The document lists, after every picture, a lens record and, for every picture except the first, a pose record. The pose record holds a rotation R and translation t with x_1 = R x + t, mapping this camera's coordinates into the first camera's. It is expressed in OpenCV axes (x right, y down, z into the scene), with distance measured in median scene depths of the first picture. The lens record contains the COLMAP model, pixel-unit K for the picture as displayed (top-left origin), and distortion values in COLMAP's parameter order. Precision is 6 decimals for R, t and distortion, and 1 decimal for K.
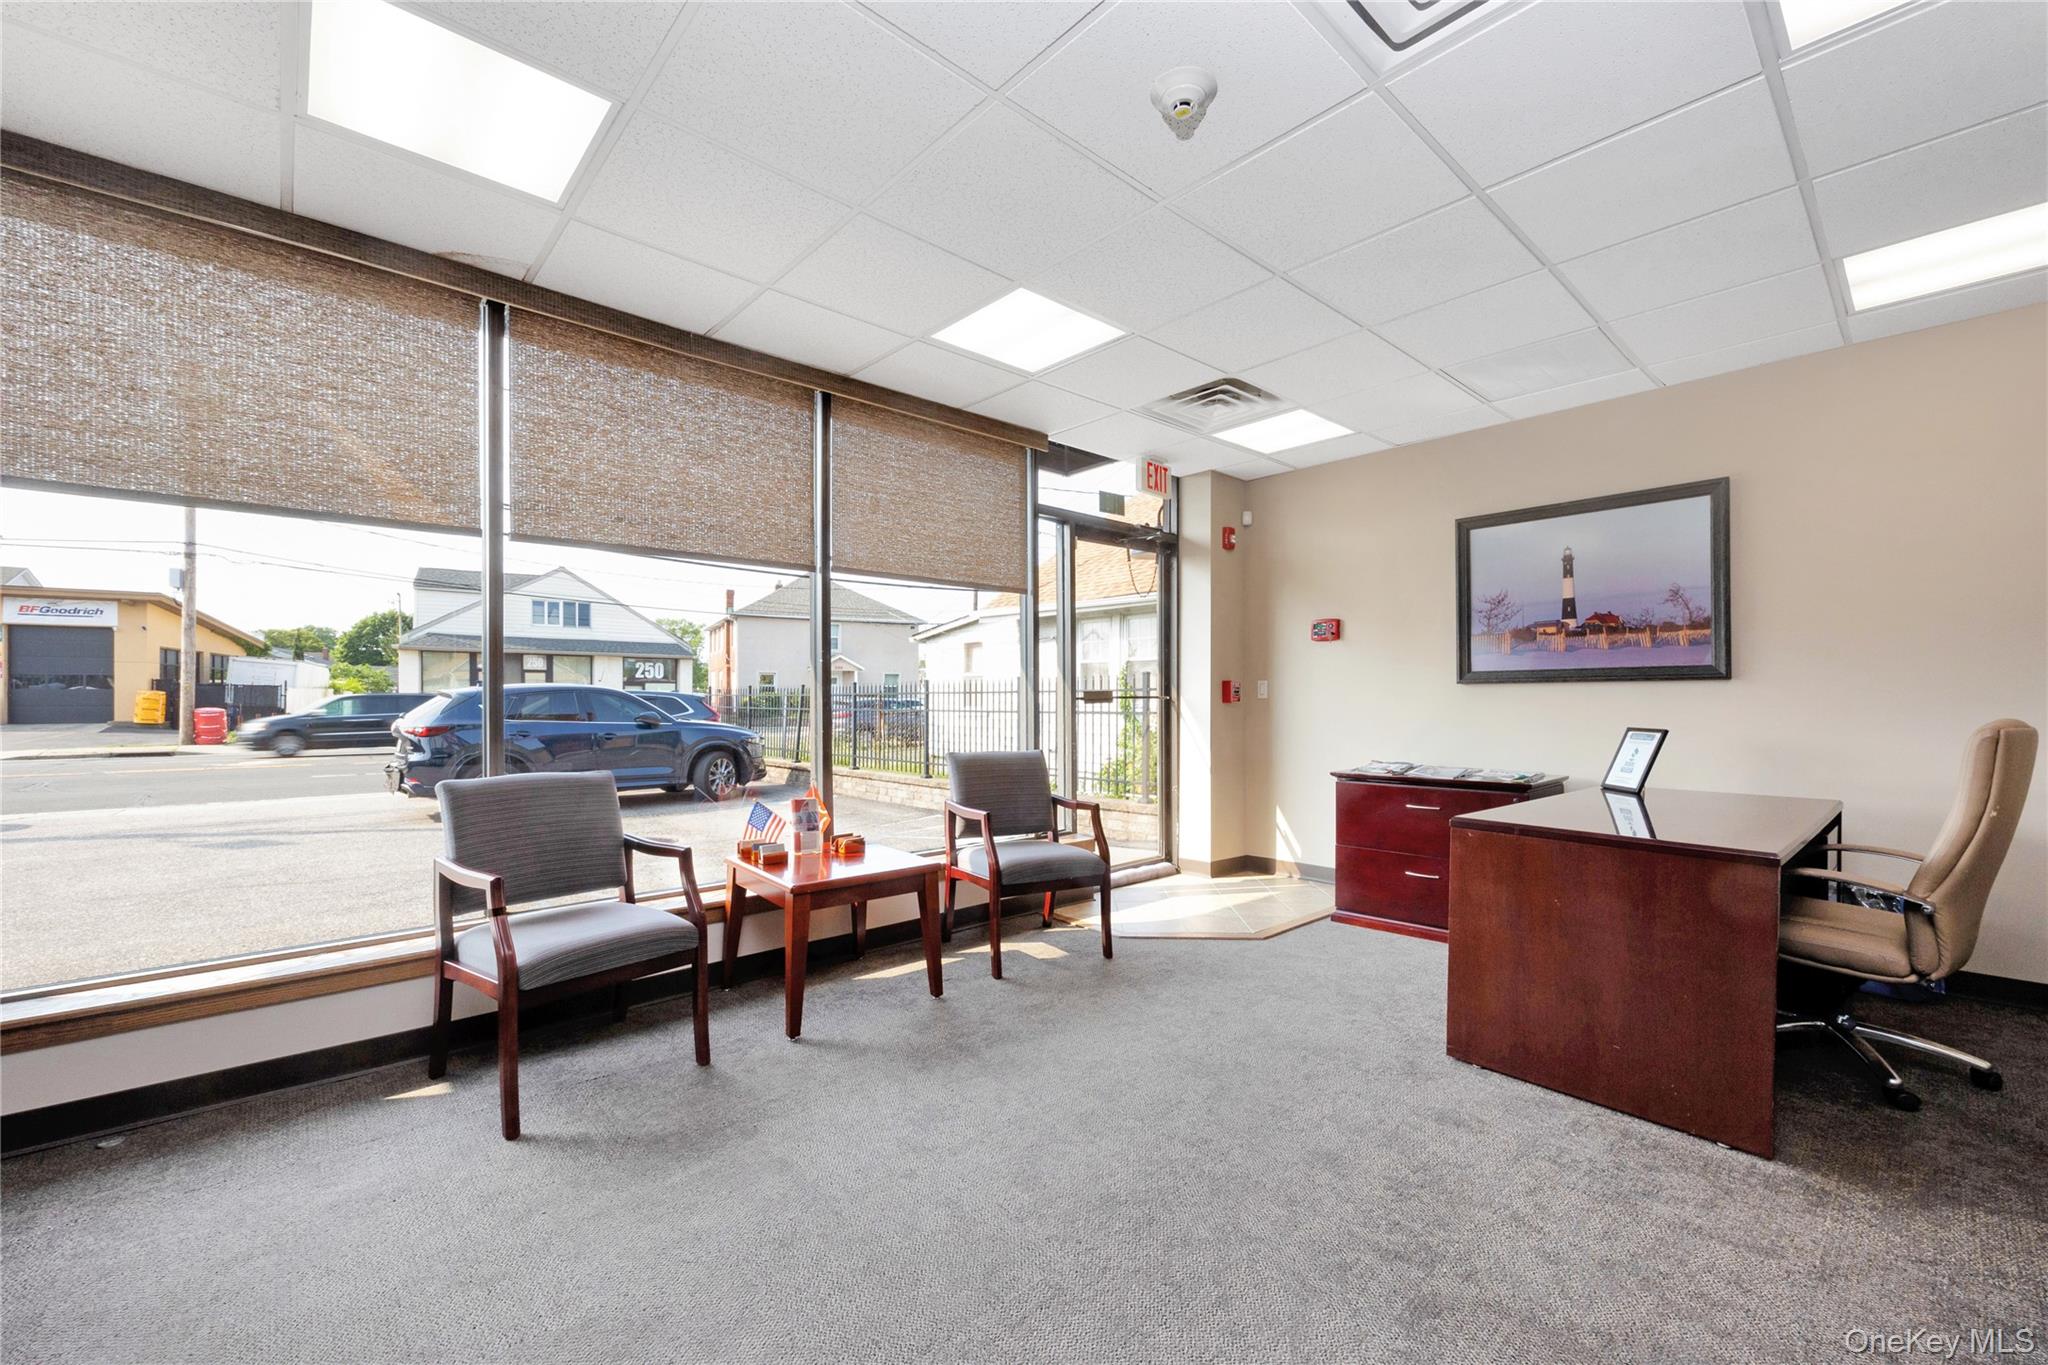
lens RADIAL K [[842.2, 0, 1036.6], [0, 842.2, 704.8], [0, 0, 1]] dist [-0.000896, 0.000043]
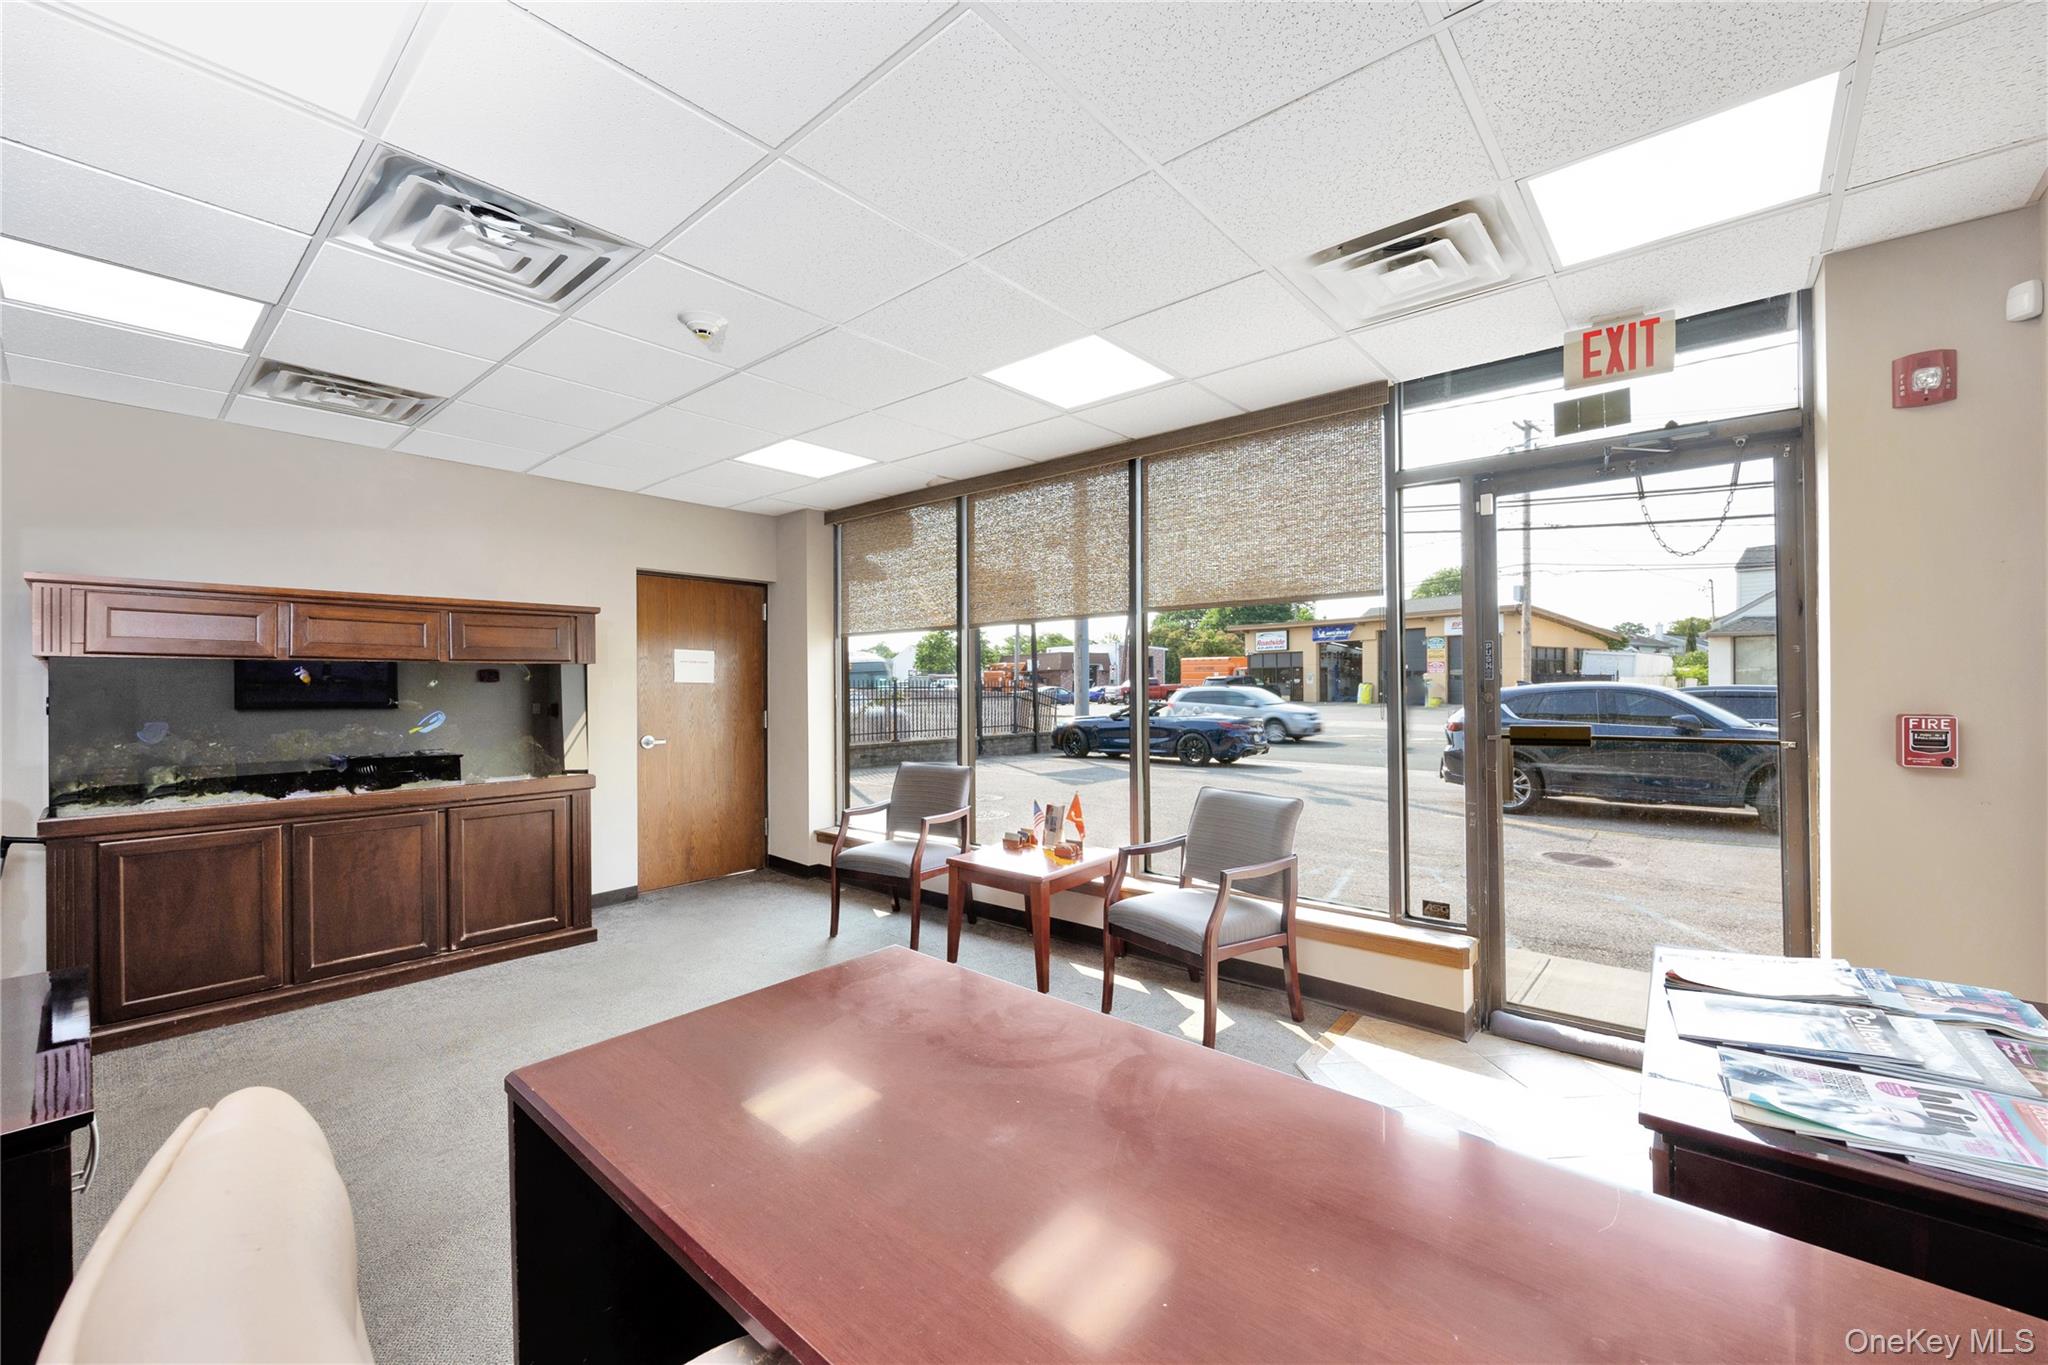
lens RADIAL K [[819.2, 0, 1024.0], [0, 819.2, 682.5], [0, 0, 1]] dist [-0.000350, 0.000013]
pose [[0.111514, -0.001005, -0.993762, 0.775743], [-0.003904, 0.999991, -0.001449, -0.056387], [0.993755, 0.004041, 0.111510, 0.670635]]
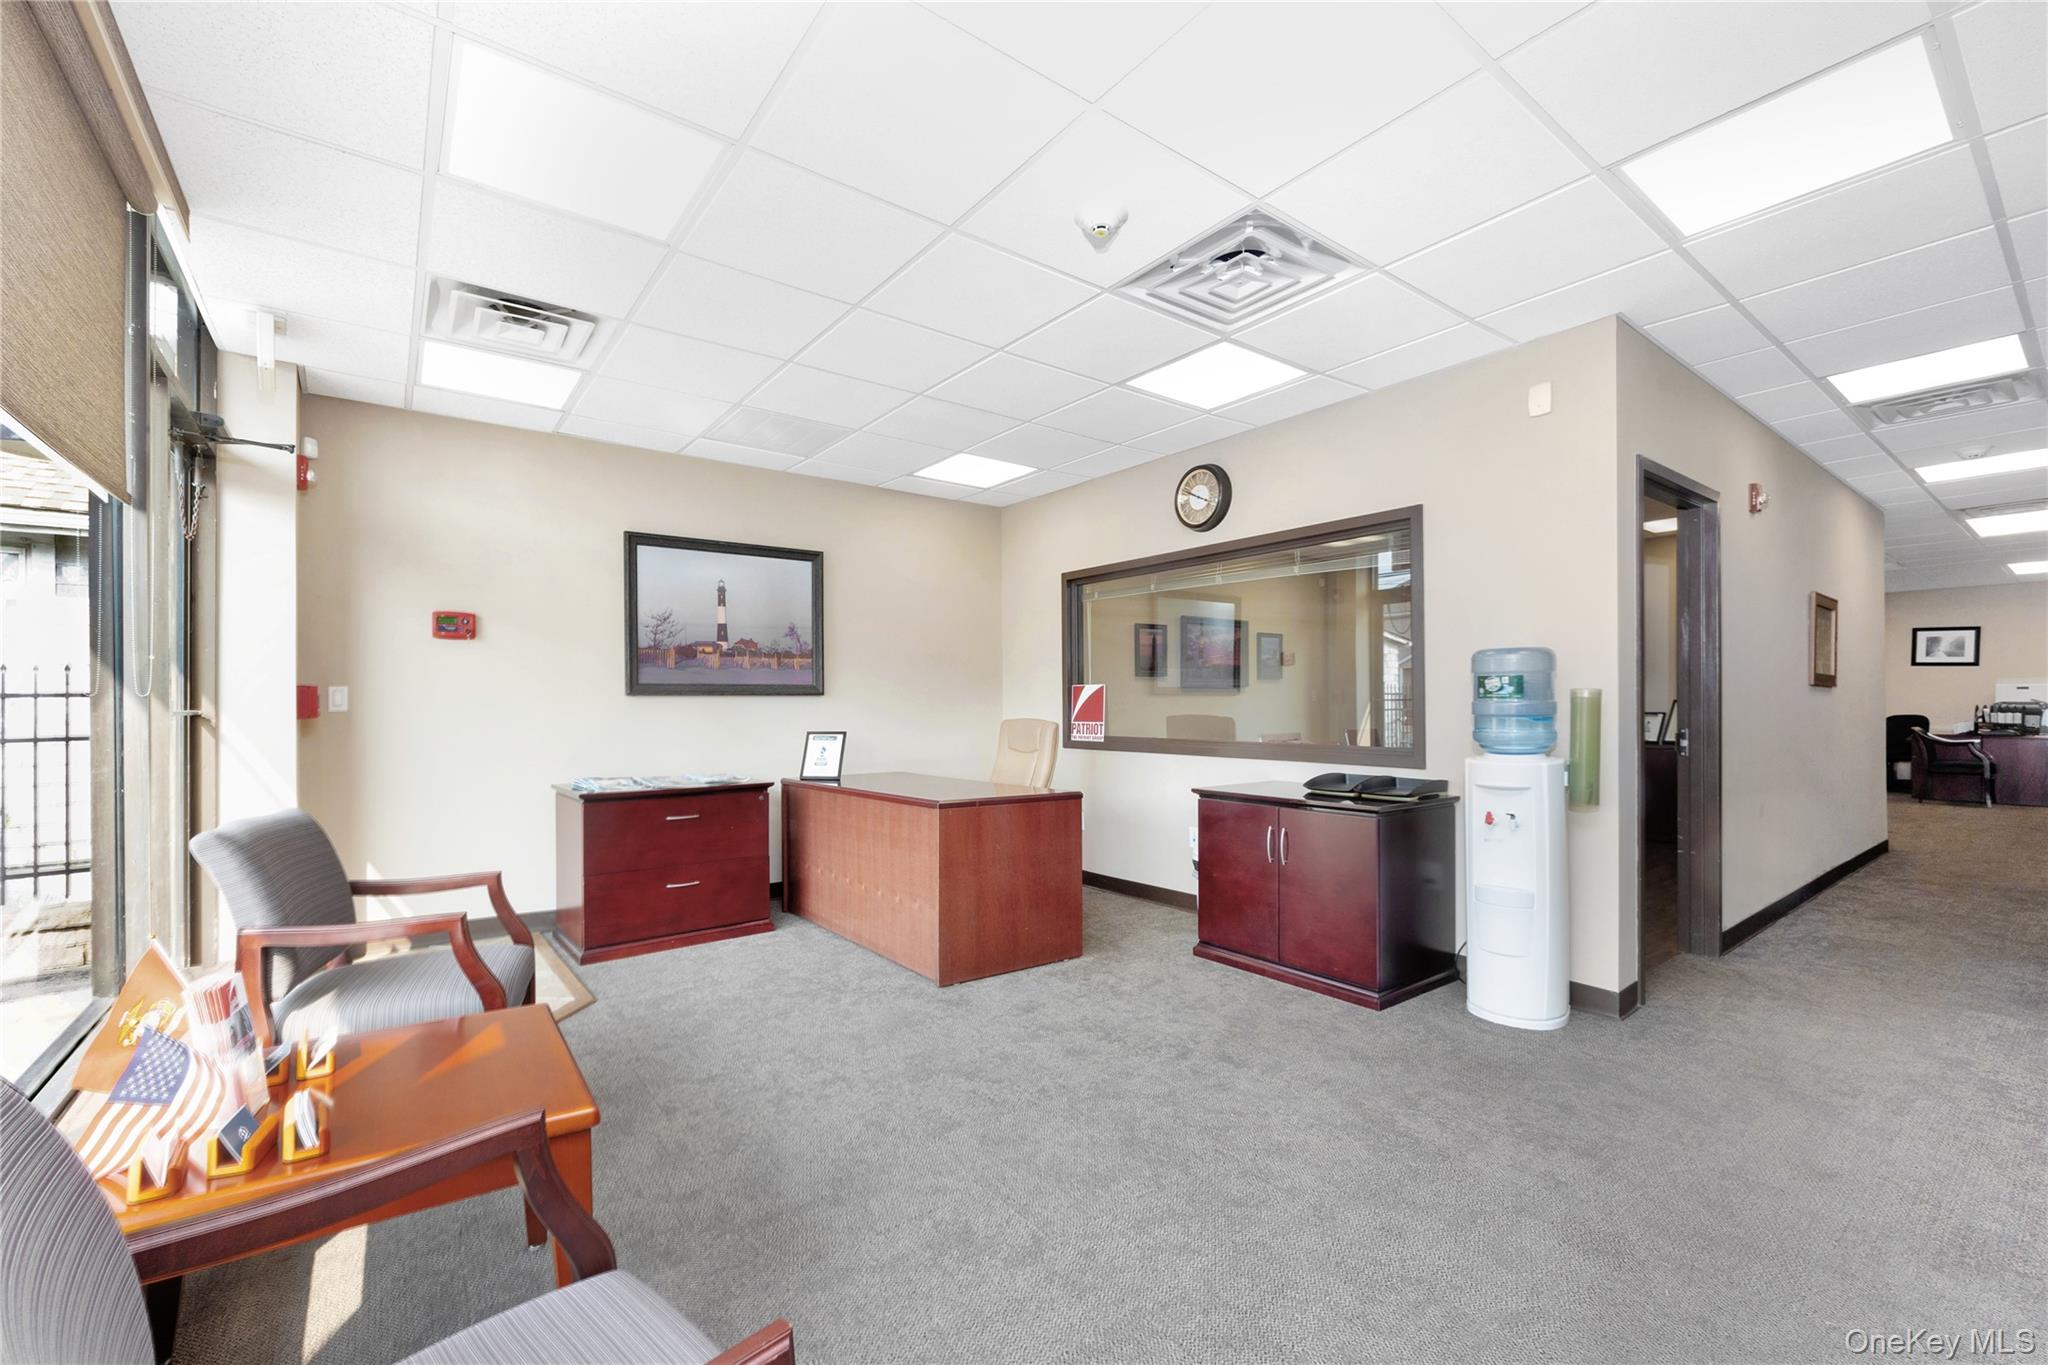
lens RADIAL K [[842.2, 0, 1036.6], [0, 842.2, 704.8], [0, 0, 1]] dist [-0.000896, 0.000043]
pose [[0.083028, 0.000097, 0.996547, -0.509695], [0.012364, 0.999923, -0.001127, -0.007458], [-0.996471, 0.012415, 0.083020, 0.480966]]
